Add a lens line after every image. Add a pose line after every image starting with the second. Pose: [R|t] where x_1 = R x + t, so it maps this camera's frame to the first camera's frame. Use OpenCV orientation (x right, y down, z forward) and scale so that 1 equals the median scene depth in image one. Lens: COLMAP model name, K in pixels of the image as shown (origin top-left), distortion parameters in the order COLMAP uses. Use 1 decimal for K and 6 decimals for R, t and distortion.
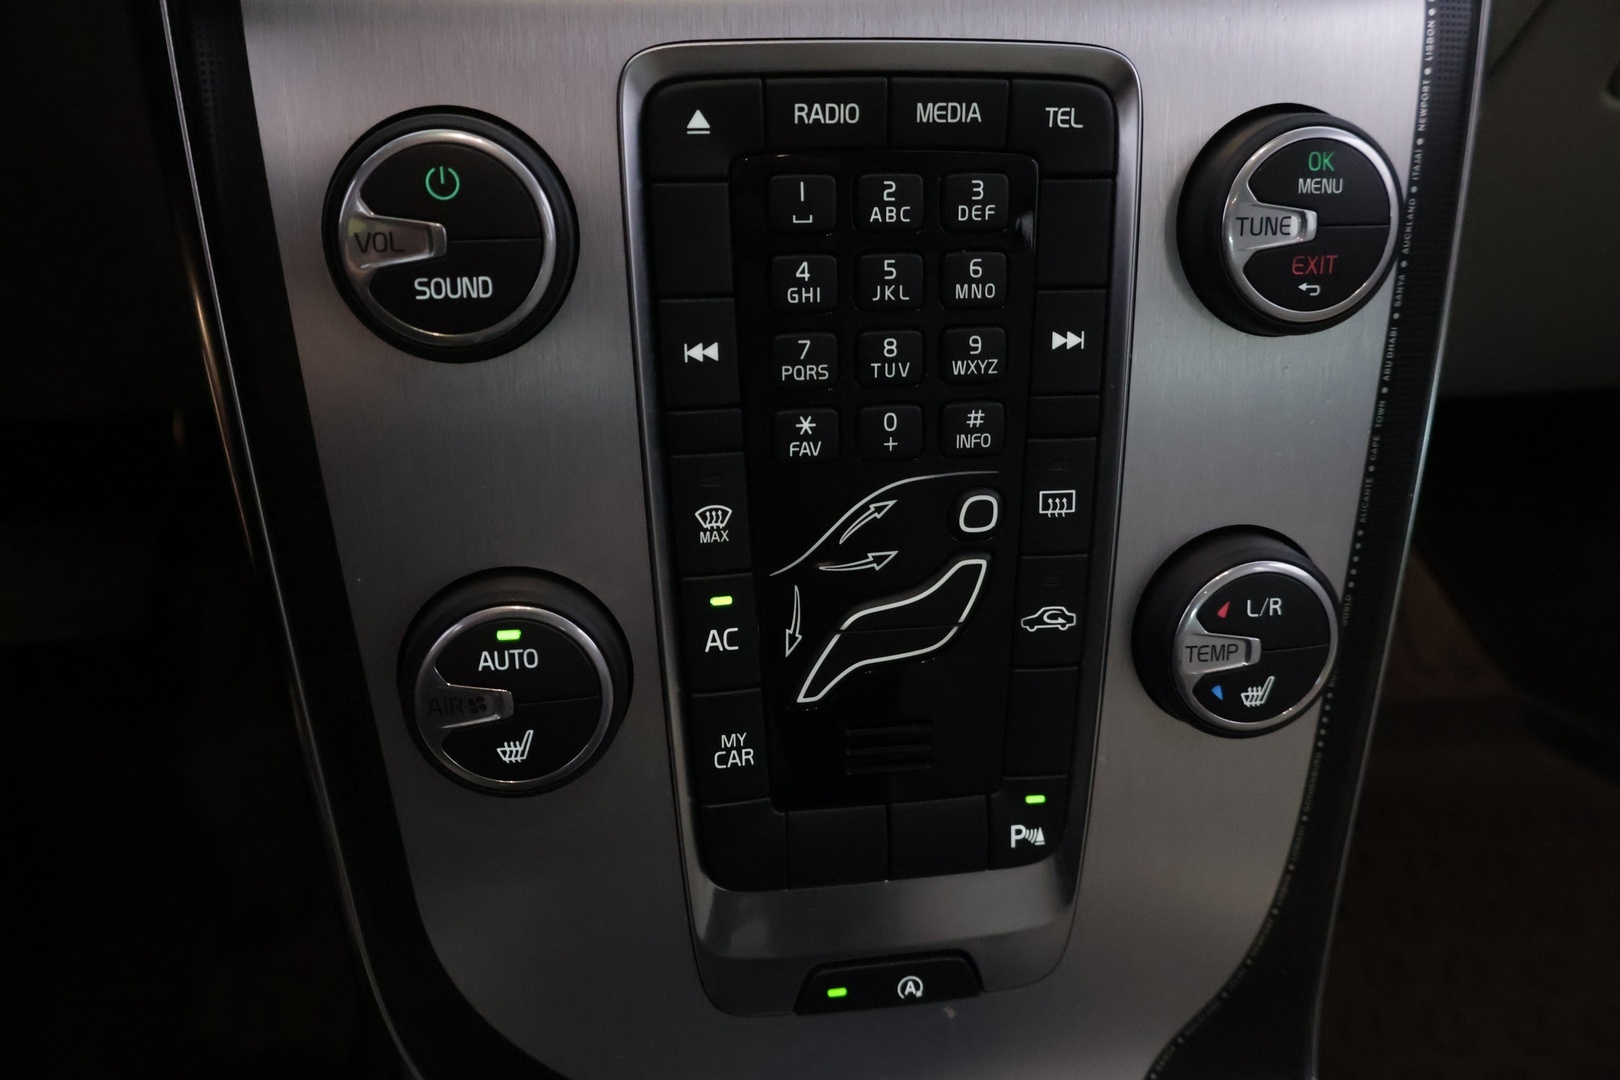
lens RADIAL K [[1337.9, 0, 814.1], [0, 1337.9, 534.7], [0, 0, 1]] dist [-0.007817, 0.004222]
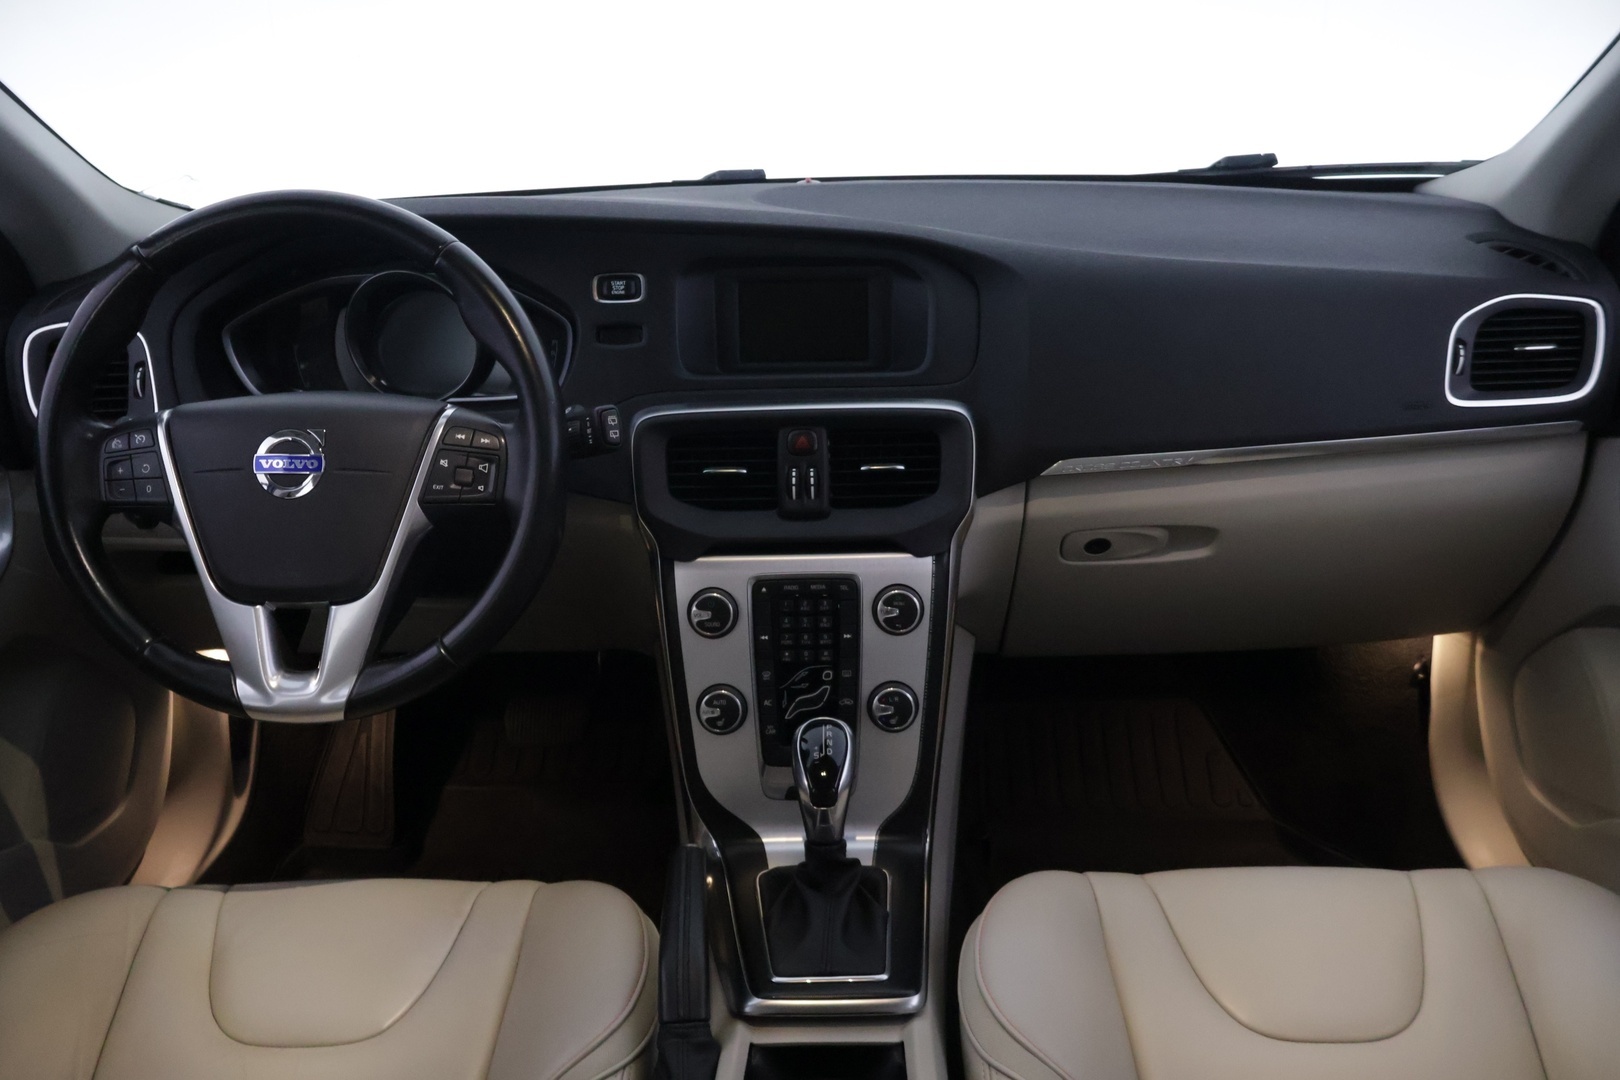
lens RADIAL K [[1337.9, 0, 805.2], [0, 1337.9, 538.4], [0, 0, 1]] dist [-0.007817, 0.004222]
pose [[0.981232, 0.003584, -0.192800, 0.910235], [-0.038797, 0.983052, -0.179176, 0.336261], [0.188890, 0.183293, 0.964740, -3.360513]]
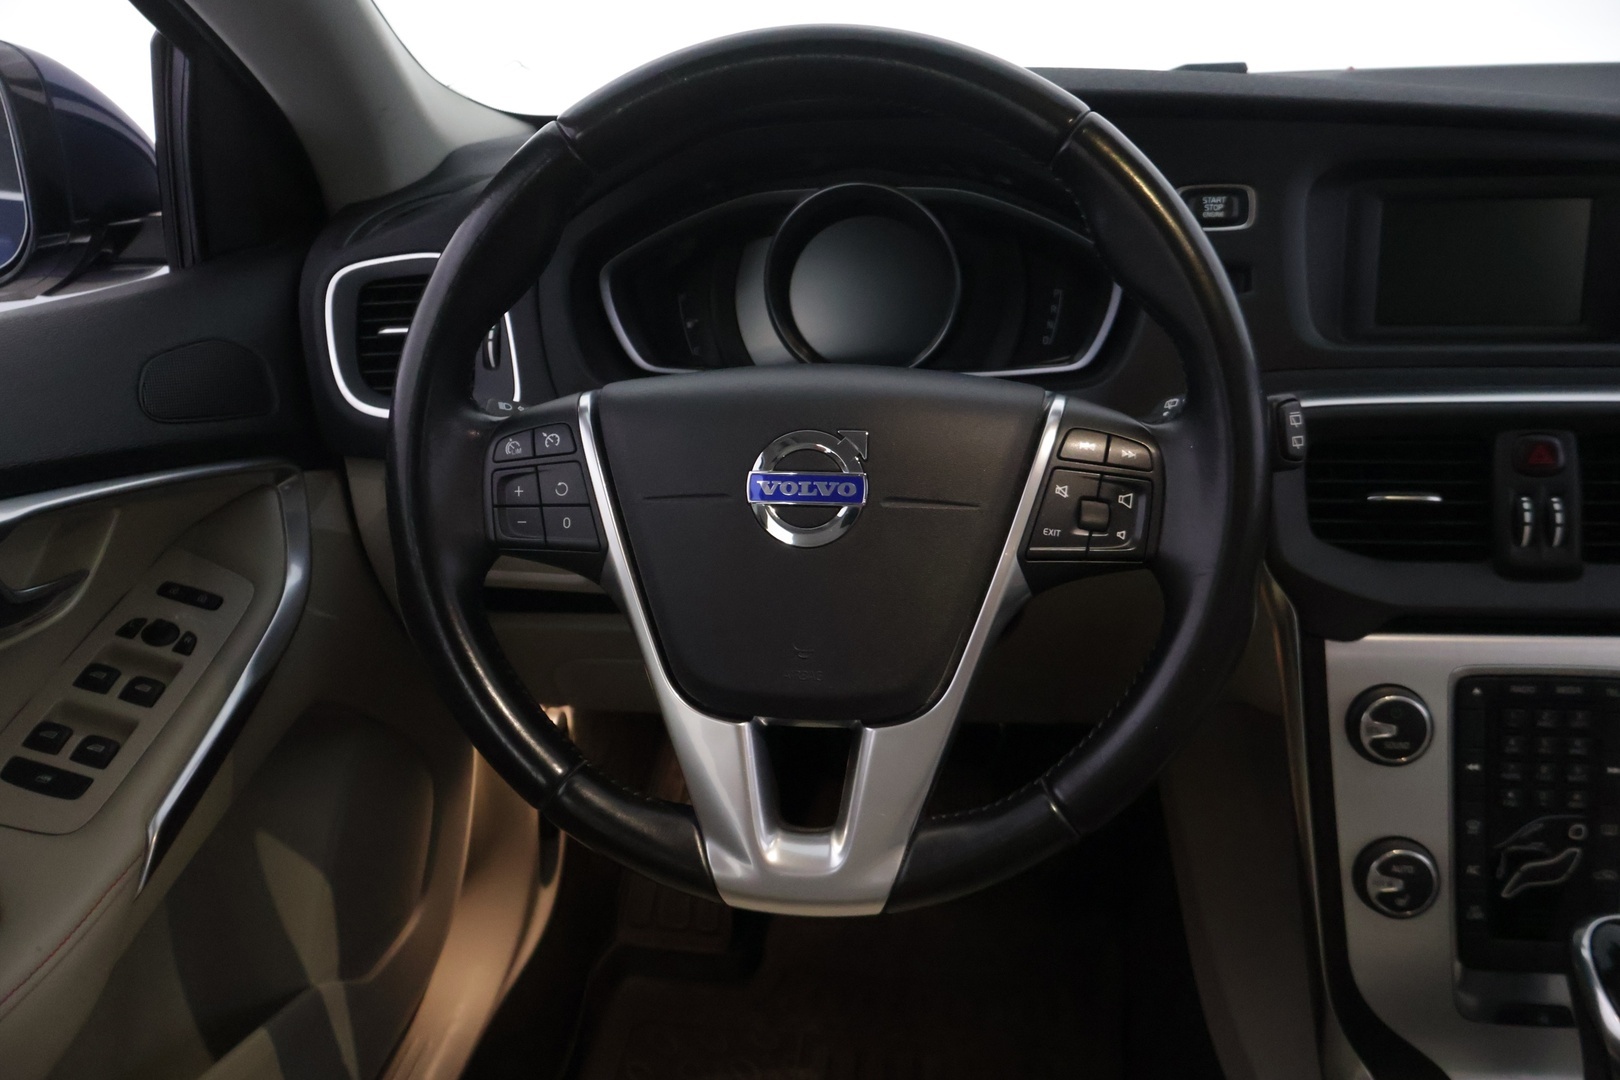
lens RADIAL K [[1337.9, 0, 811.7], [0, 1337.9, 536.4], [0, 0, 1]] dist [-0.007817, 0.004222]
pose [[0.958235, 0.031841, -0.284203, -0.626626], [-0.076950, 0.985839, -0.148996, -0.084941], [0.275434, 0.164643, 0.947116, -2.122495]]
